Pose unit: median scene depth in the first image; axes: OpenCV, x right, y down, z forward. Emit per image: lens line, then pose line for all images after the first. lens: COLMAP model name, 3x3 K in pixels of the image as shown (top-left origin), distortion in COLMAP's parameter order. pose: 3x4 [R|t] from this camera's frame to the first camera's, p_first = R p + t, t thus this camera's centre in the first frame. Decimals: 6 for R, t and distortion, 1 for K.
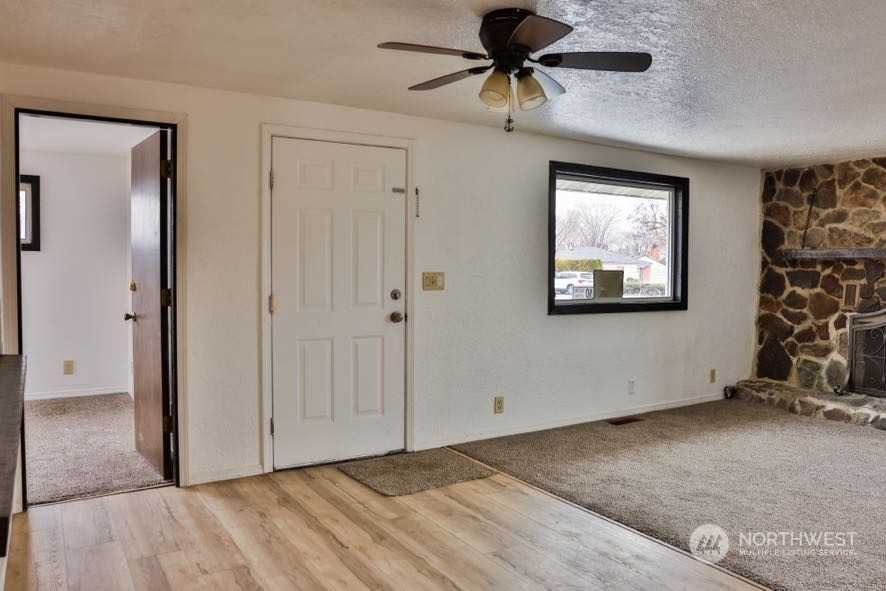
lens RADIAL K [[647.8, 0, 441.1], [0, 647.8, 296.2], [0, 0, 1]] dist [-0.101792, 0.060206]
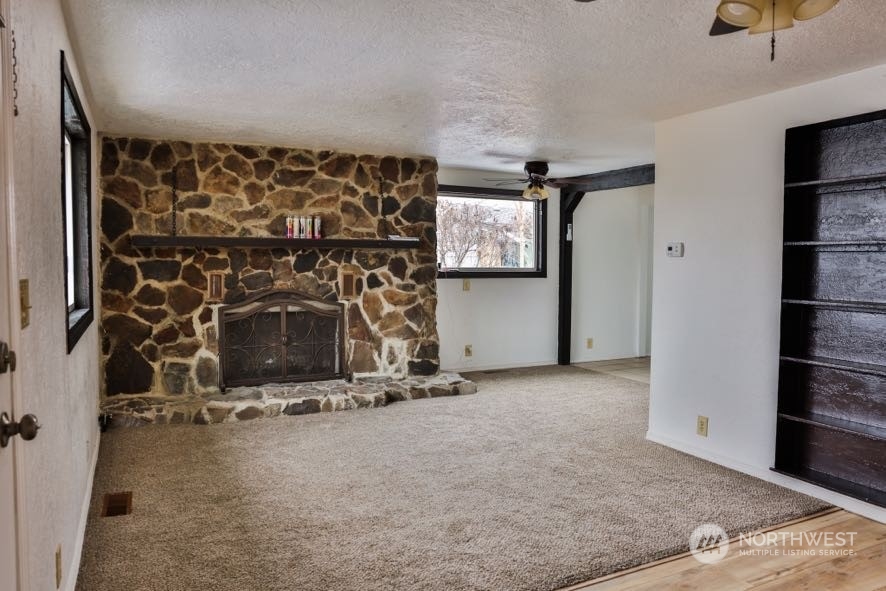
lens RADIAL K [[647.8, 0, 407.9], [0, 647.8, 293.3], [0, 0, 1]] dist [-0.101792, 0.060206]
pose [[0.107252, -0.061980, 0.992298, -0.267355], [0.040387, 0.997503, 0.057940, -0.034075], [-0.993411, 0.033861, 0.109487, 0.591919]]
